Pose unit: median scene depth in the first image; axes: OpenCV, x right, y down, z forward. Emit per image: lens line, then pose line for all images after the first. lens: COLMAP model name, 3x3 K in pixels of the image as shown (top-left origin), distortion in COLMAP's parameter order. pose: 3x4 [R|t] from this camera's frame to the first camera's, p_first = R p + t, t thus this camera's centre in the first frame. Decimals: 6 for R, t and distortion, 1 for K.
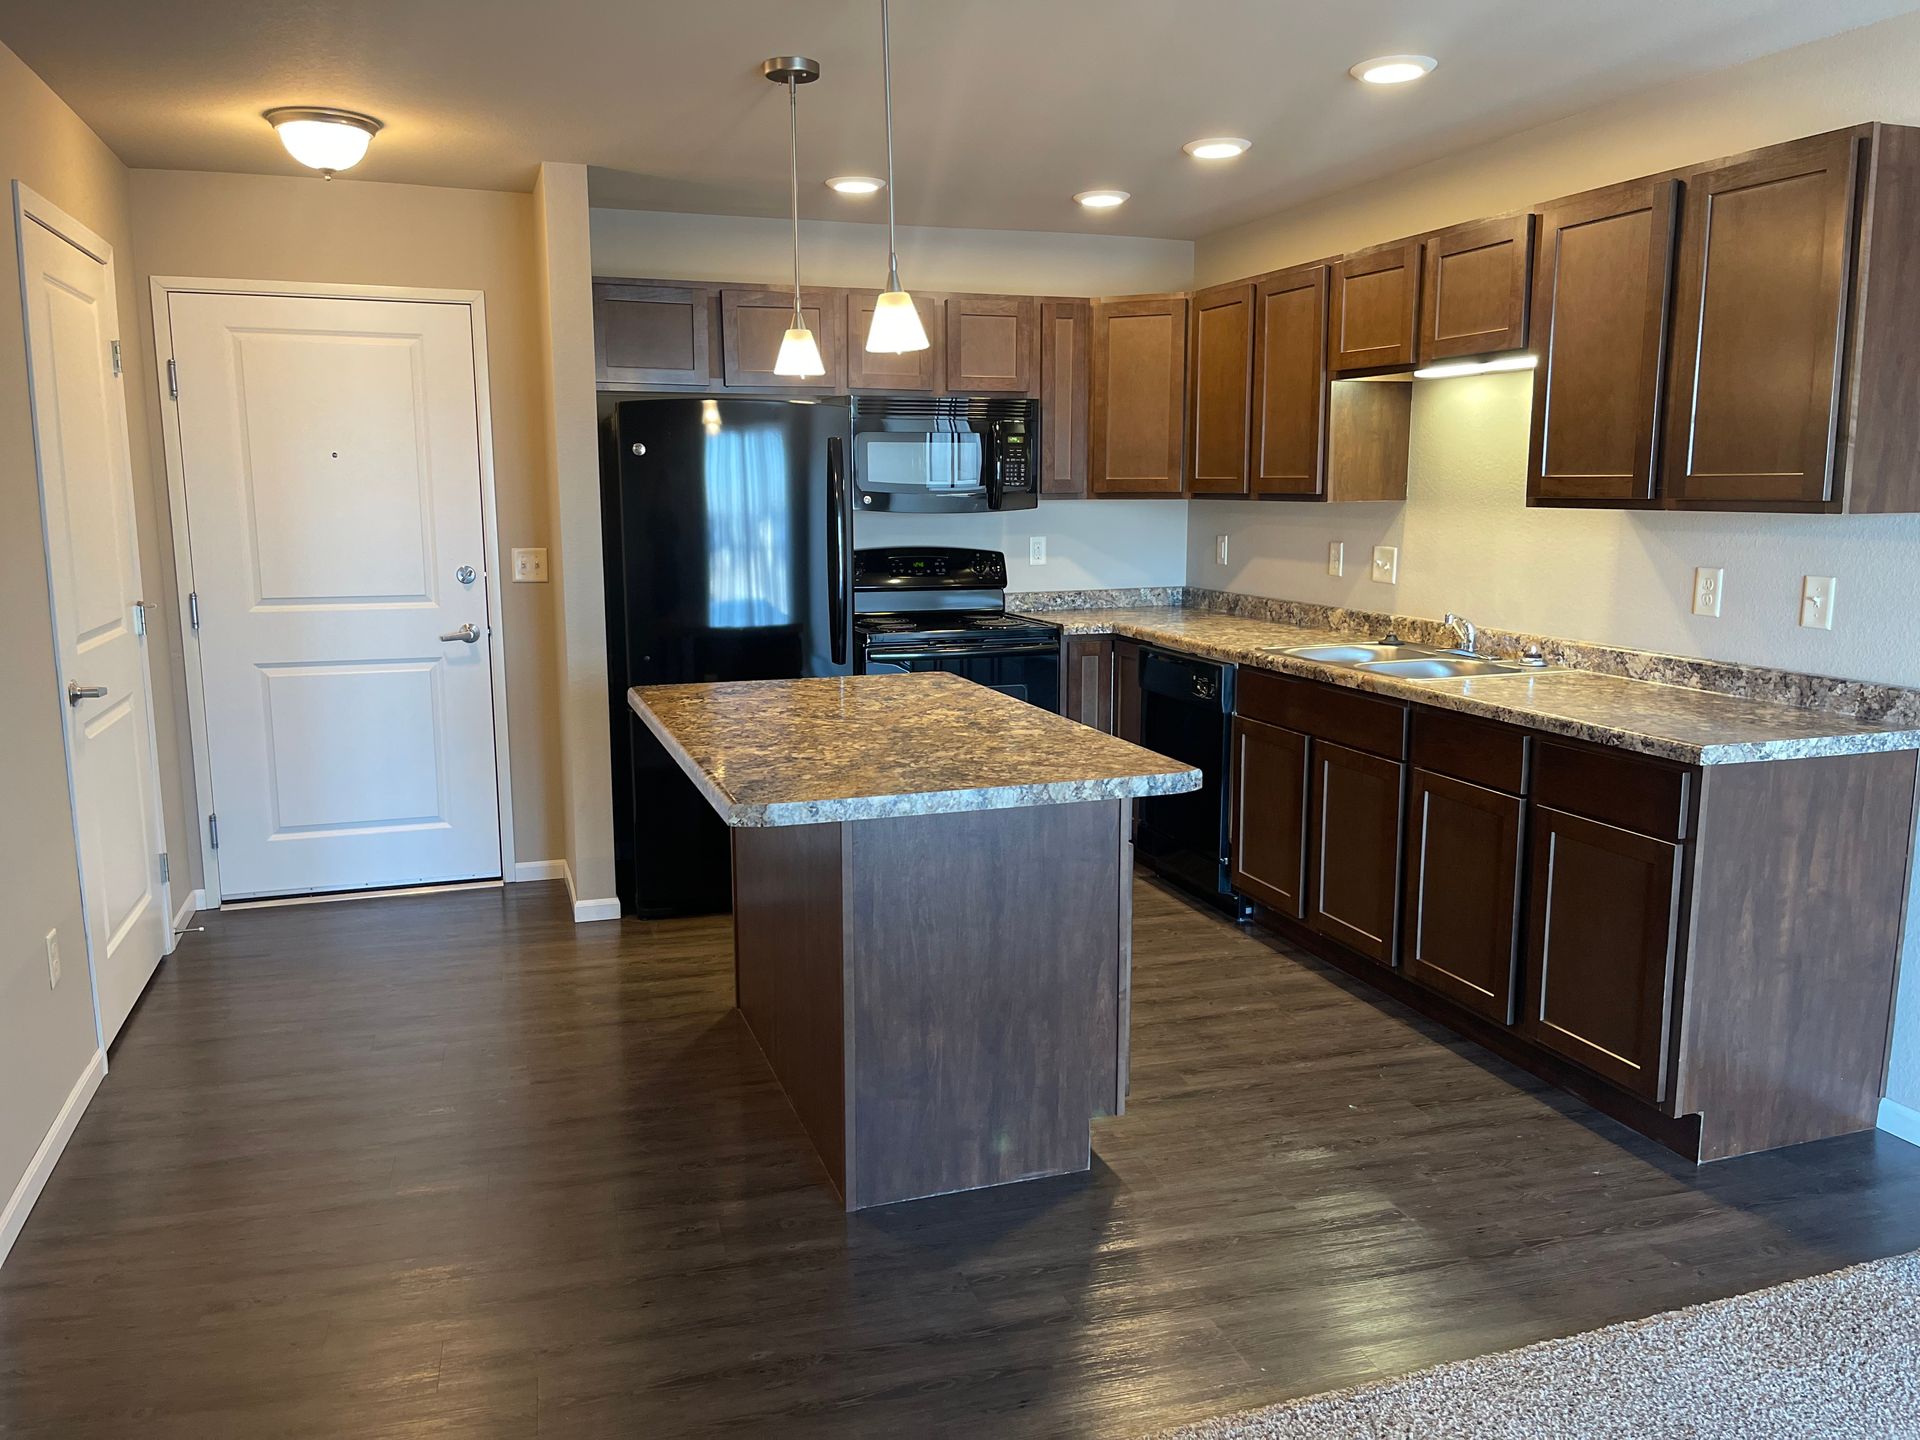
lens RADIAL K [[1446.7, 0, 960.0], [0, 1446.7, 720.0], [0, 0, 1]] dist [0.001050, -0.003942]
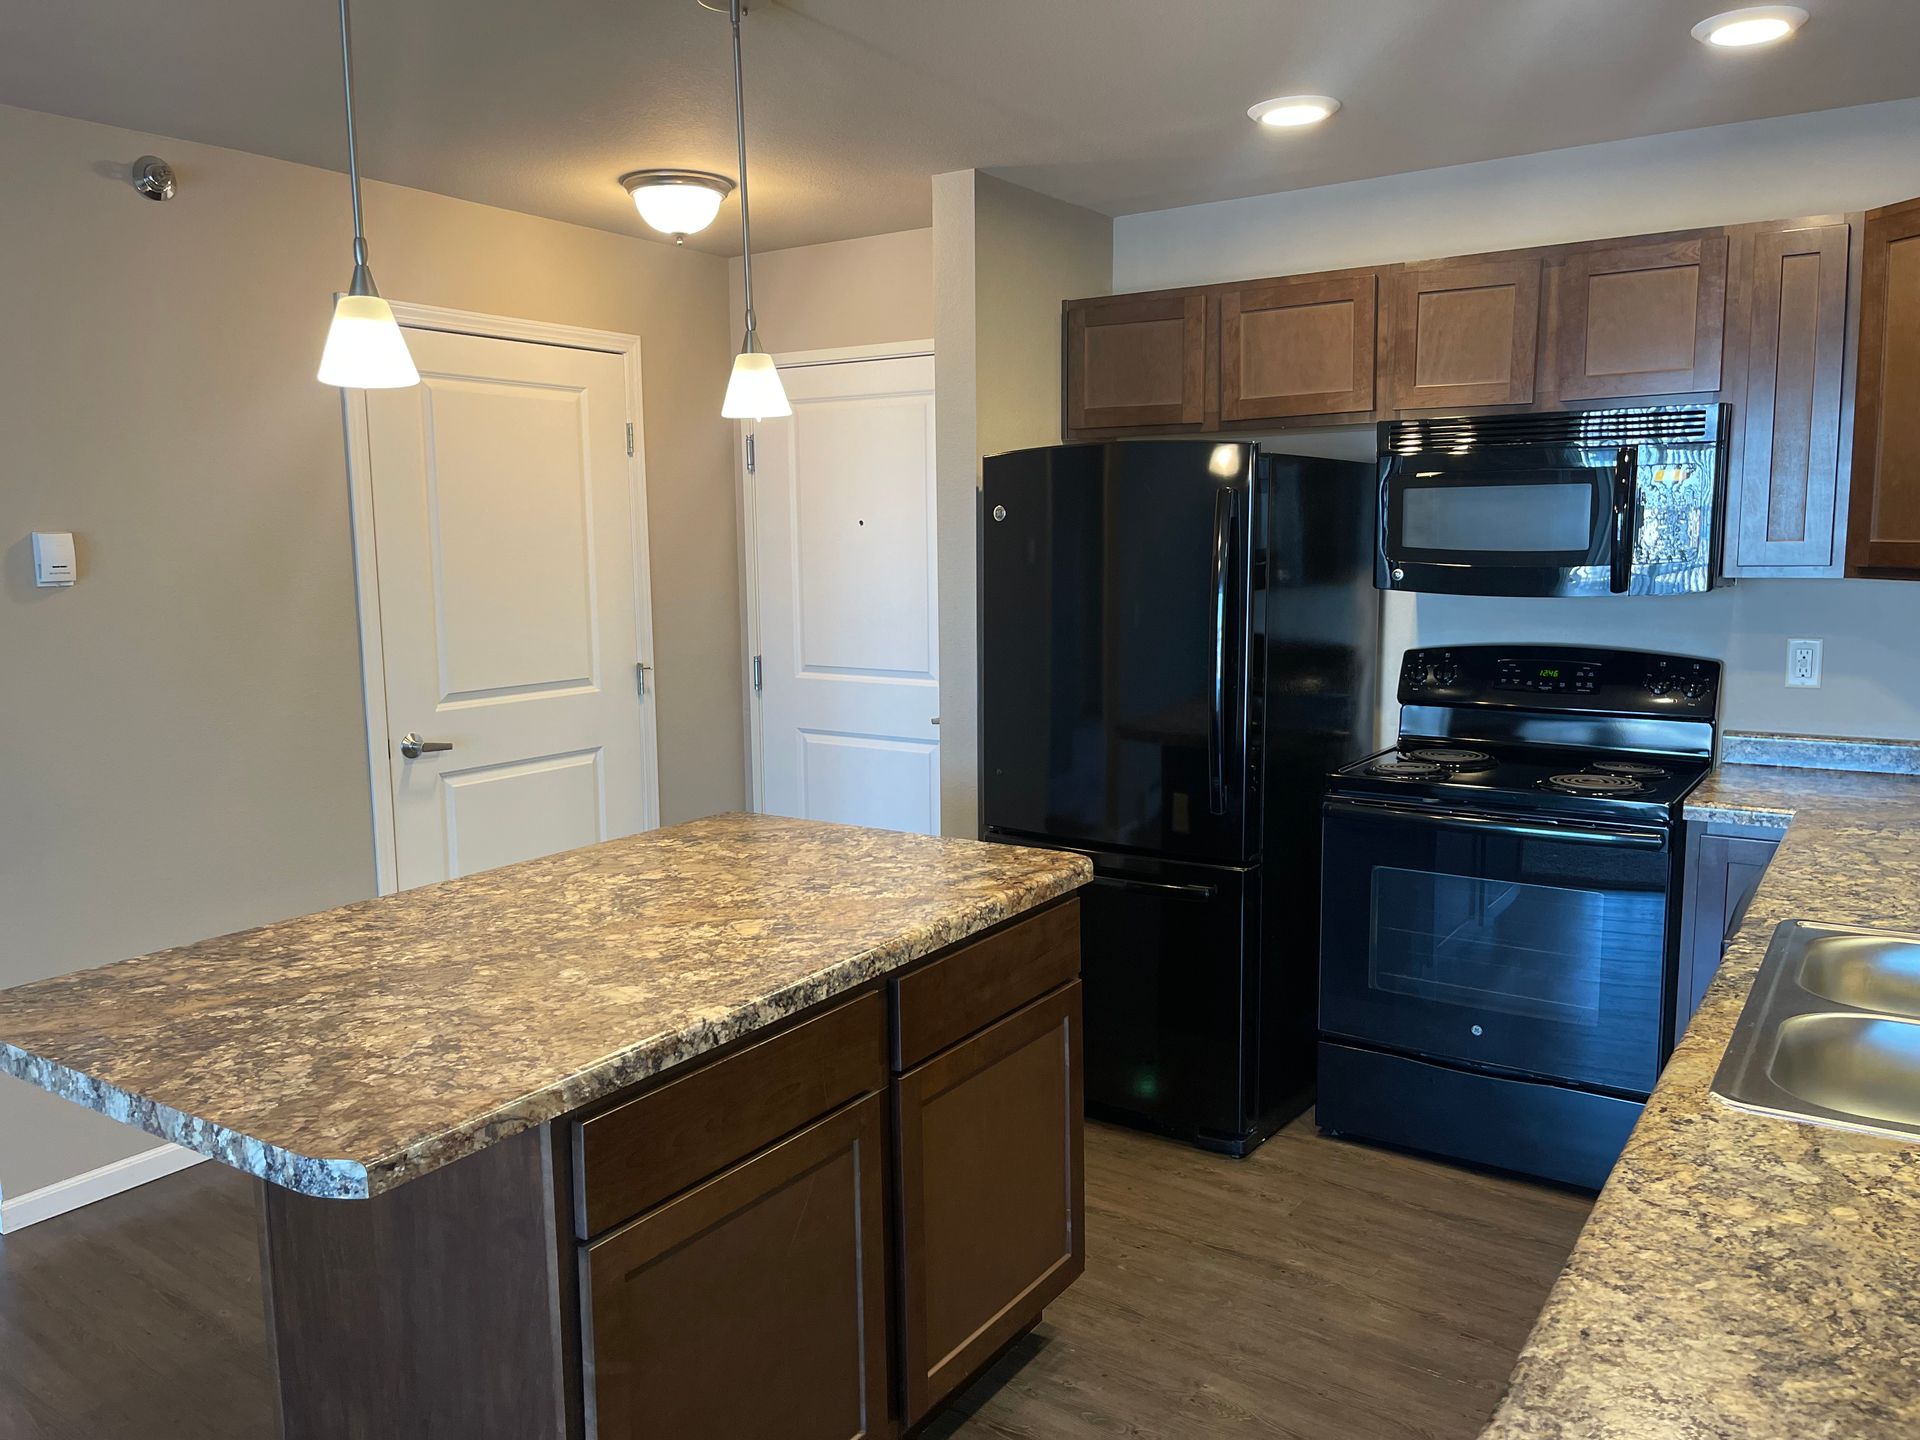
lens RADIAL K [[1446.7, 0, 960.0], [0, 1446.7, 720.0], [0, 0, 1]] dist [0.001050, -0.003942]
pose [[0.597309, 0.096711, -0.796159, 0.385989], [-0.116344, 0.992651, 0.033294, -0.091736], [0.793528, 0.072742, 0.604171, 0.479484]]
